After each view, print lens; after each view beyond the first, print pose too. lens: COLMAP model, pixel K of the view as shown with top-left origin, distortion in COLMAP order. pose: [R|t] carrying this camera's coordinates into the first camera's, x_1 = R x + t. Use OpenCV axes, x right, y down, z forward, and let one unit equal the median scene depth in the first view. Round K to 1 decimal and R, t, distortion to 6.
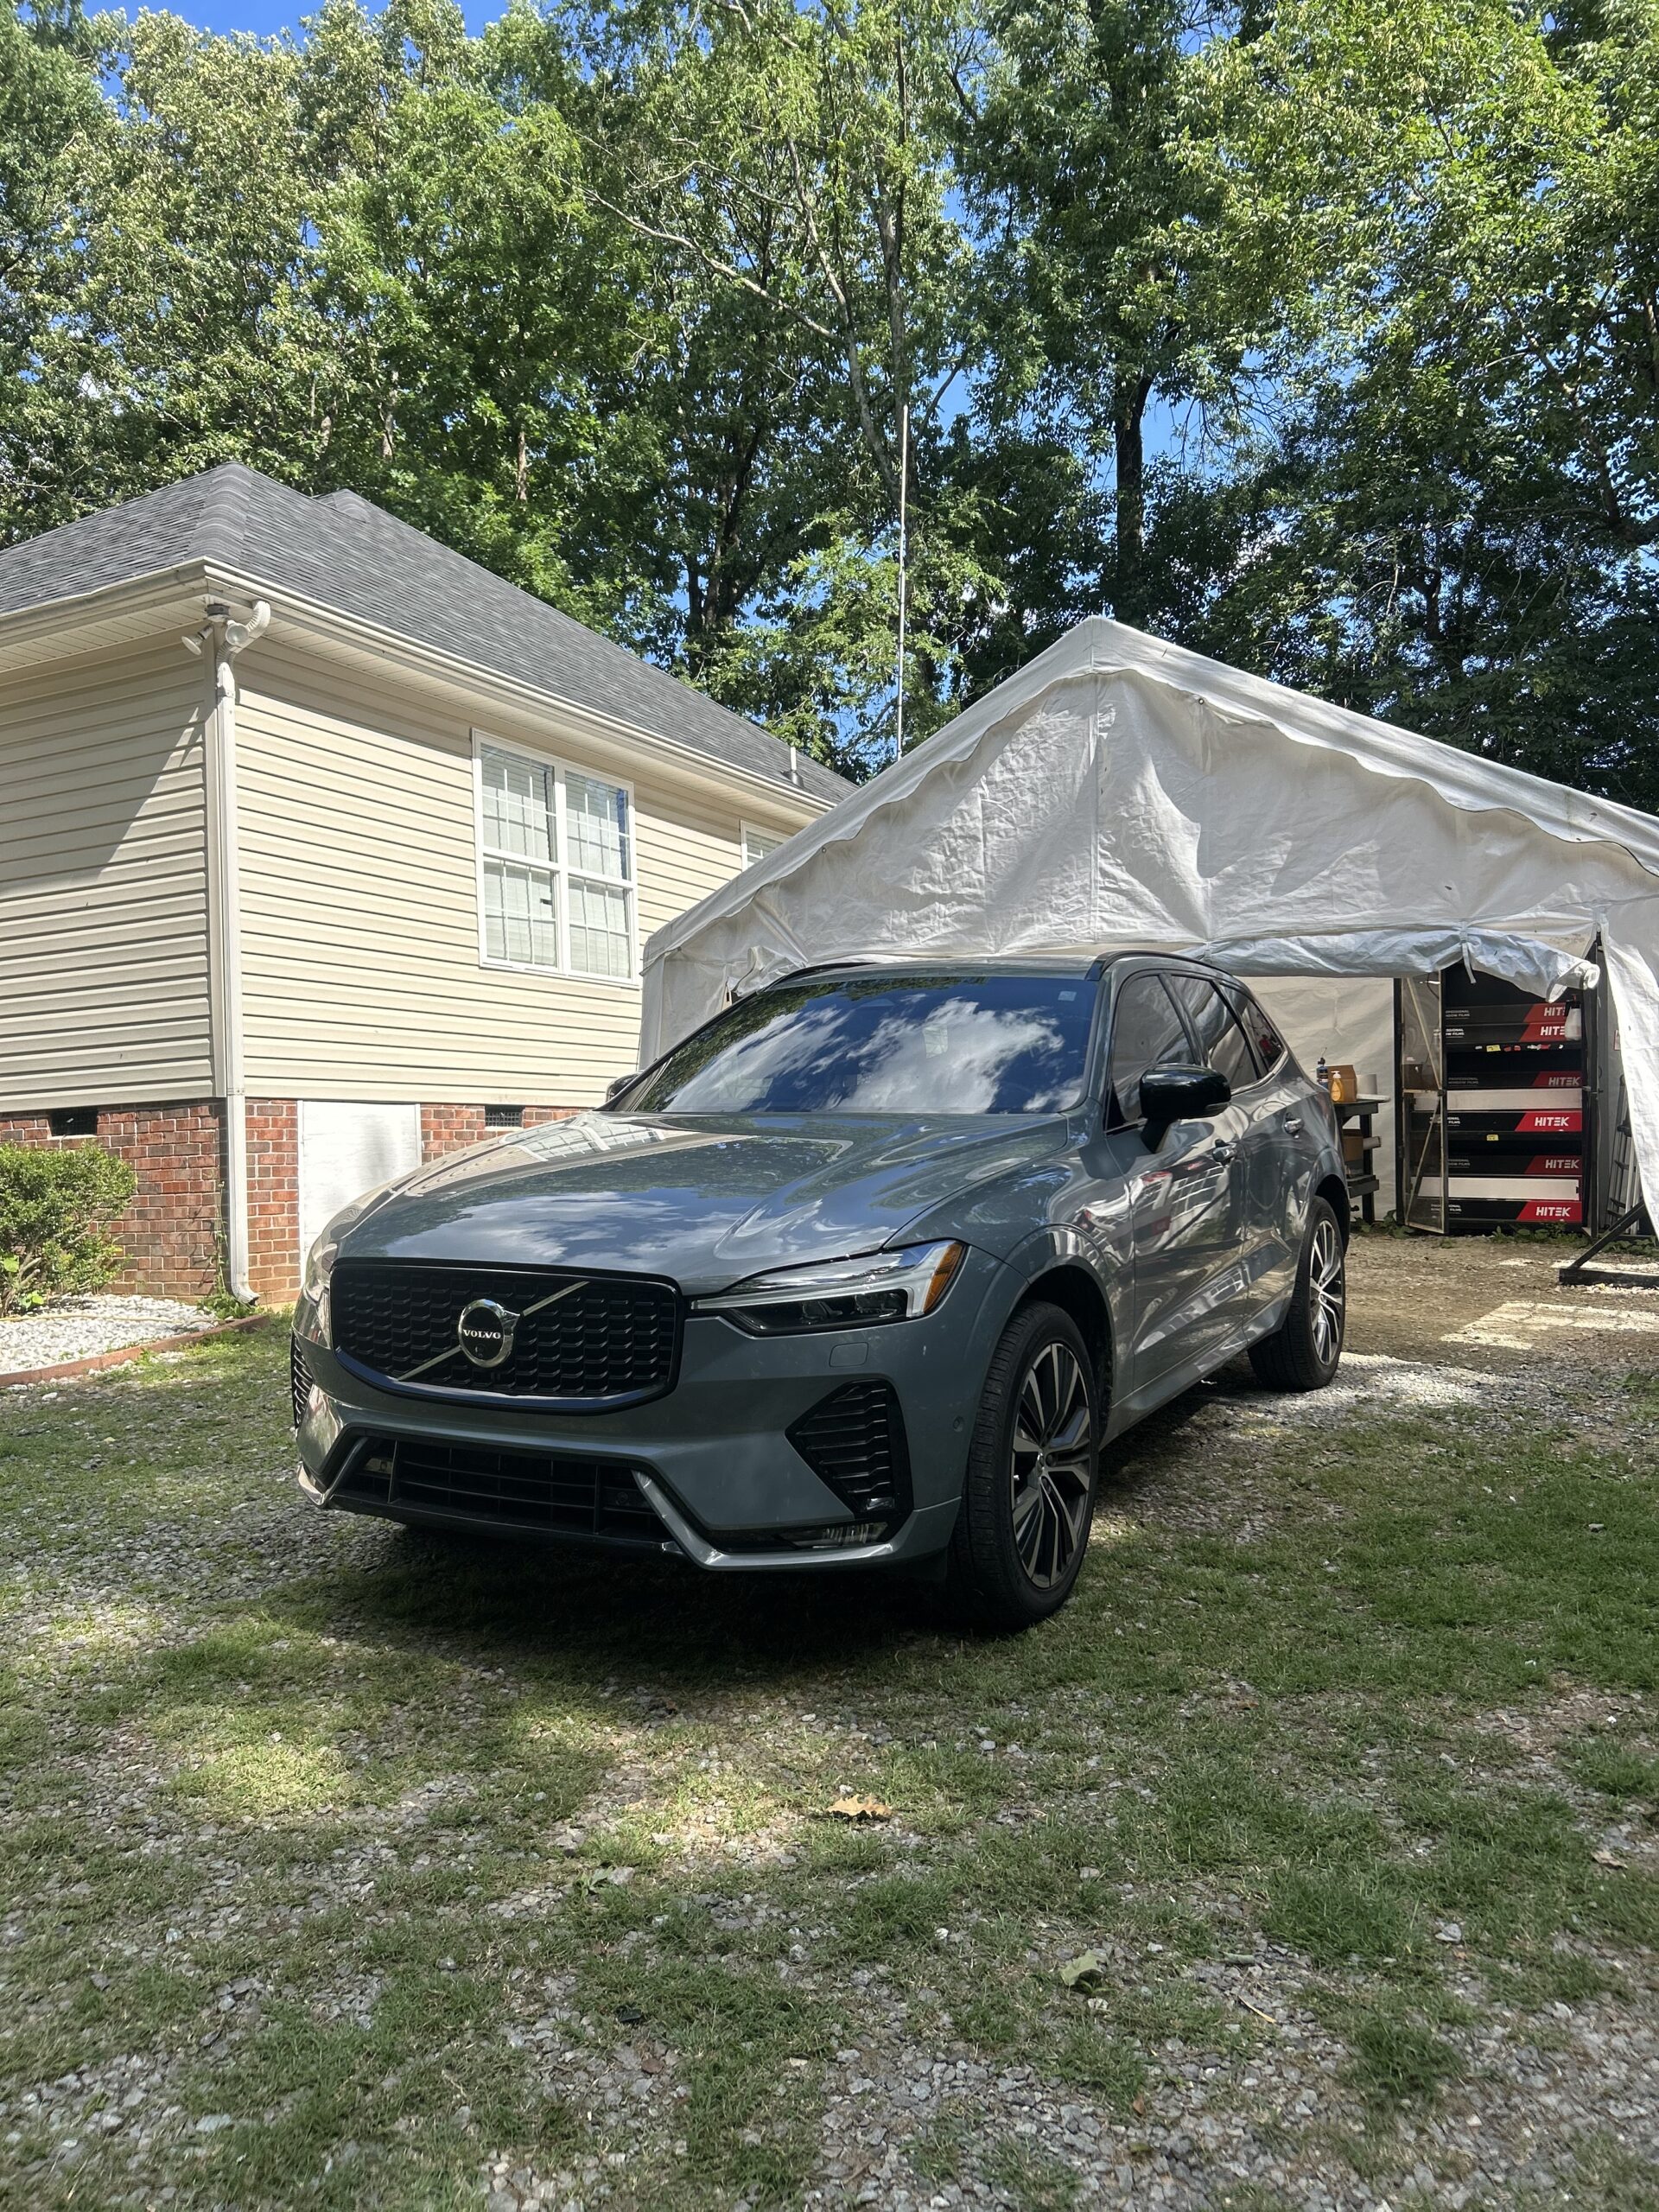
lens RADIAL K [[1608.7, 0, 825.5], [0, 1608.7, 1107.3], [0, 0, 1]] dist [0.031063, -0.028258]
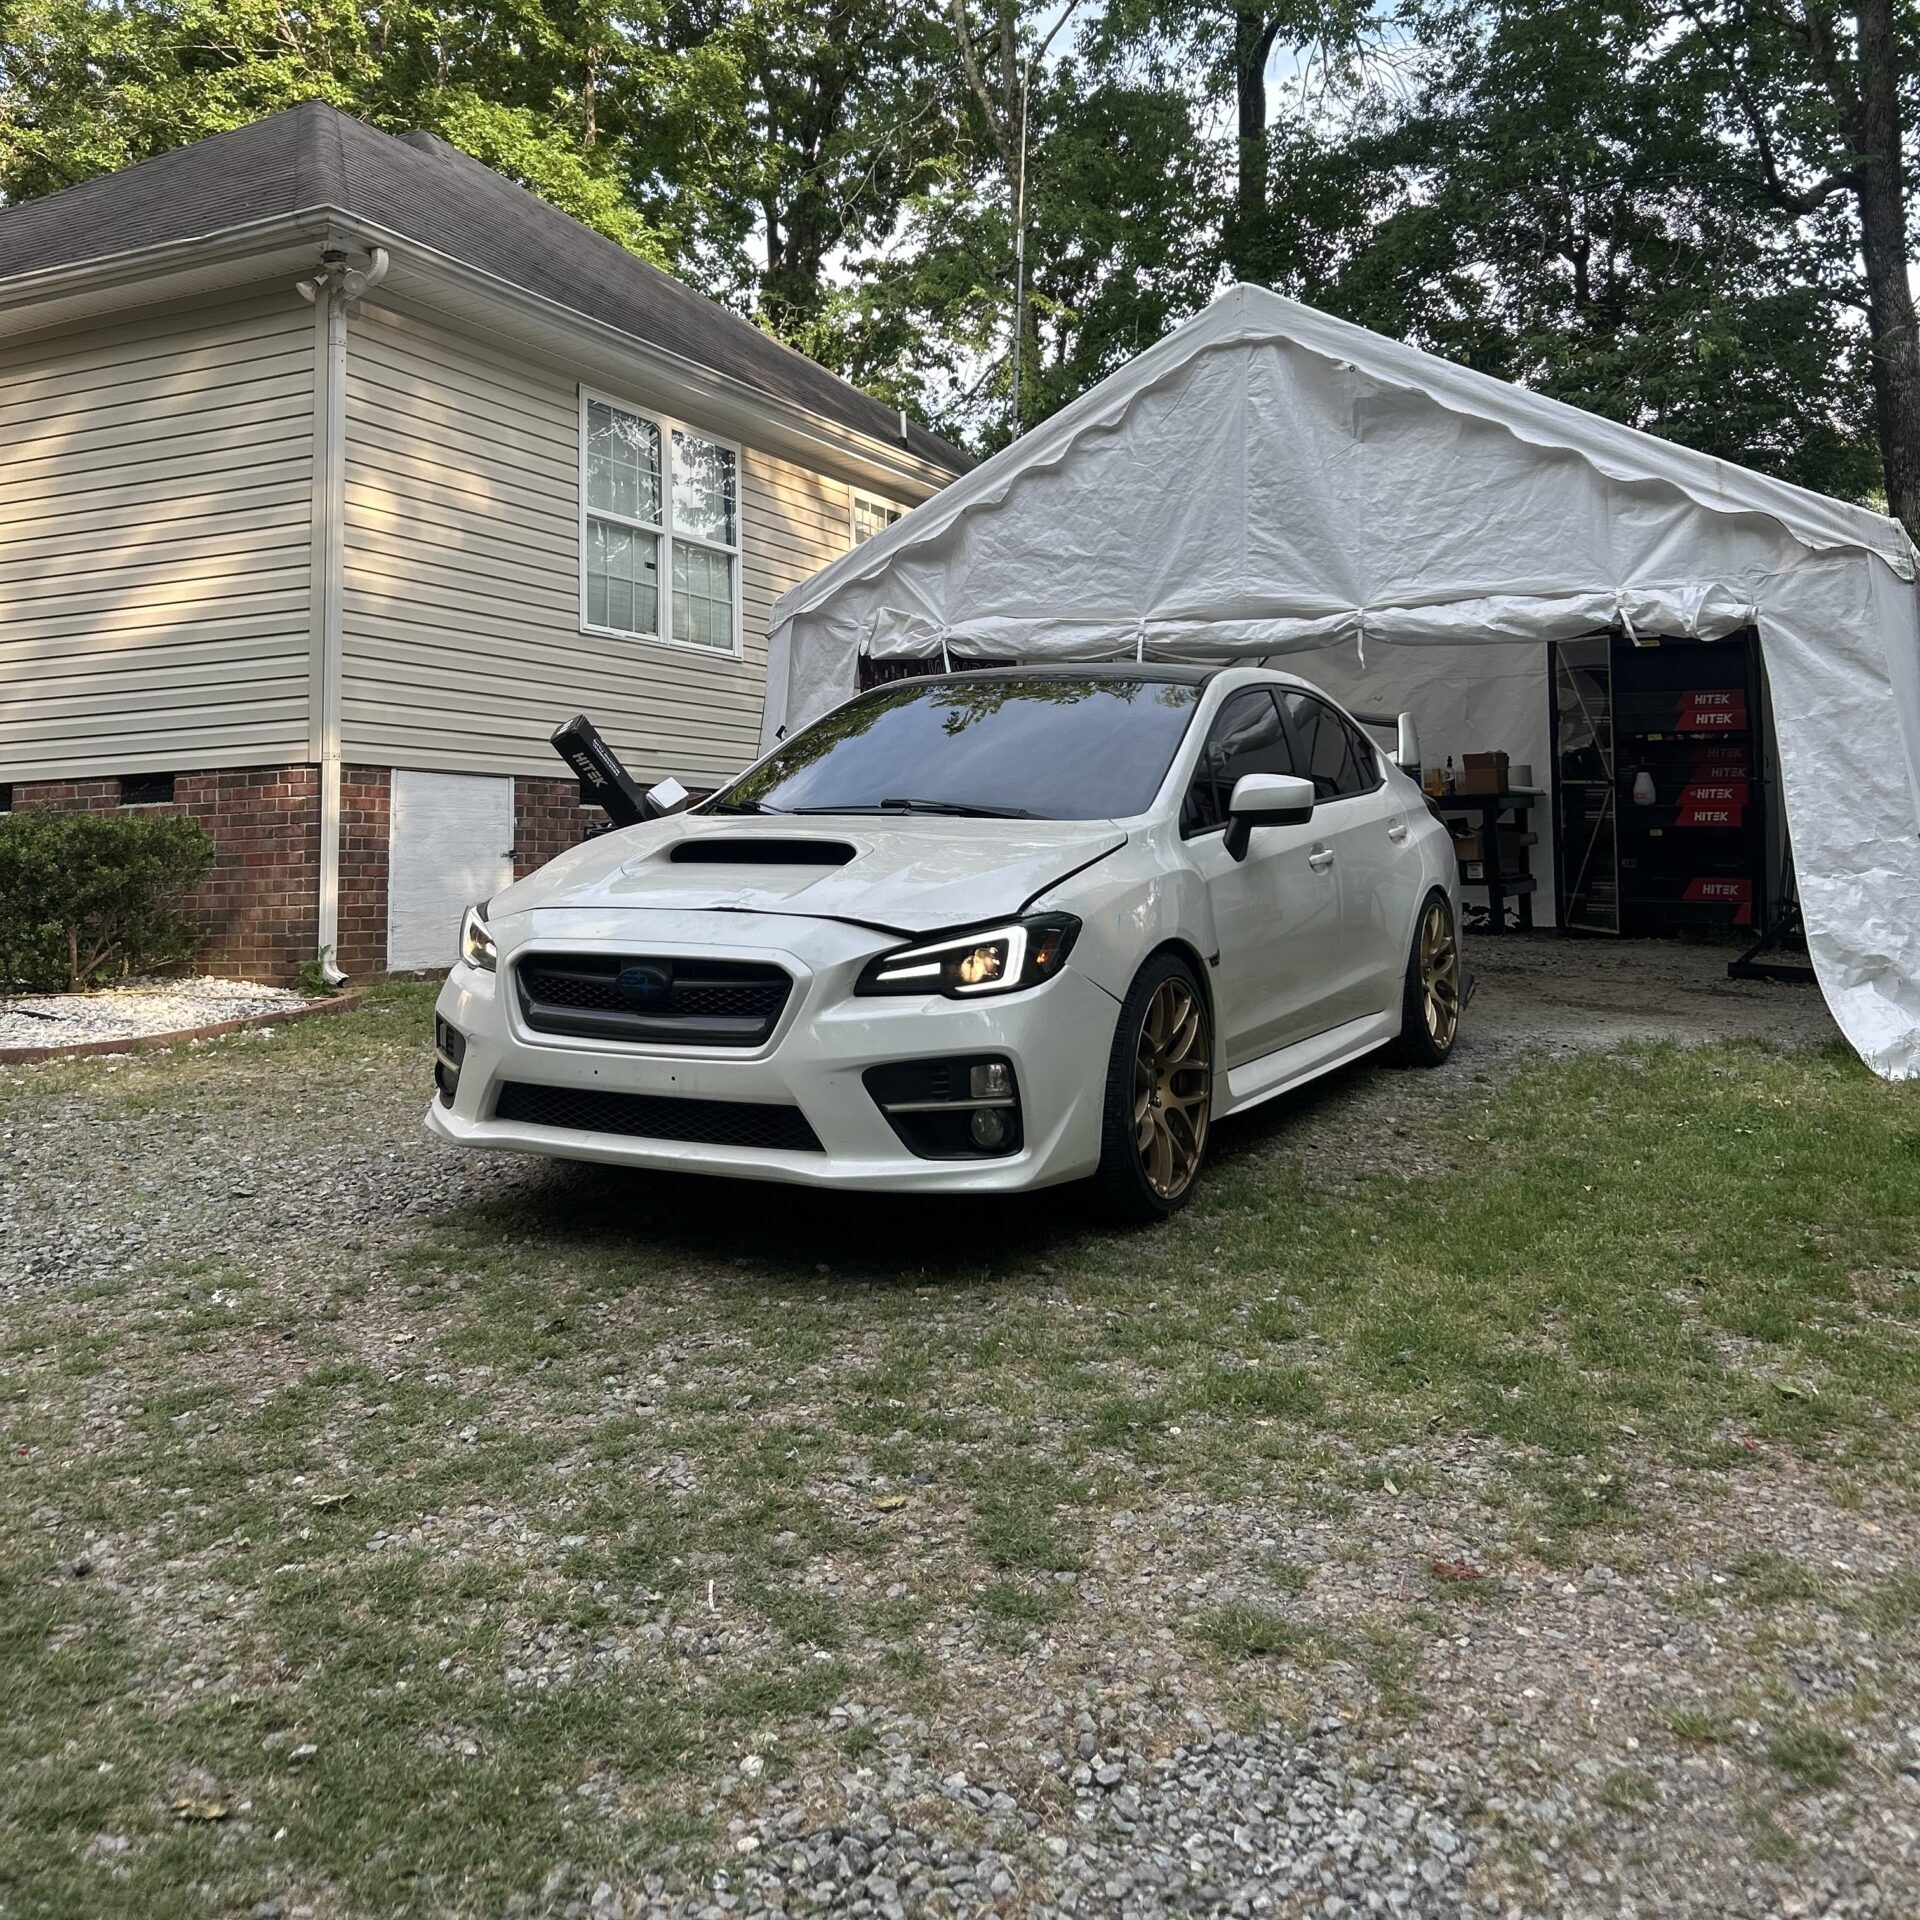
lens RADIAL K [[1861.2, 0, 949.8], [0, 1861.2, 664.4], [0, 0, 1]] dist [0.020568, 0.000000]
pose [[0.999505, 0.013464, 0.028446, -0.036869], [-0.010960, 0.996198, -0.086420, 0.026809], [-0.029502, 0.086066, 0.995853, -0.097684]]
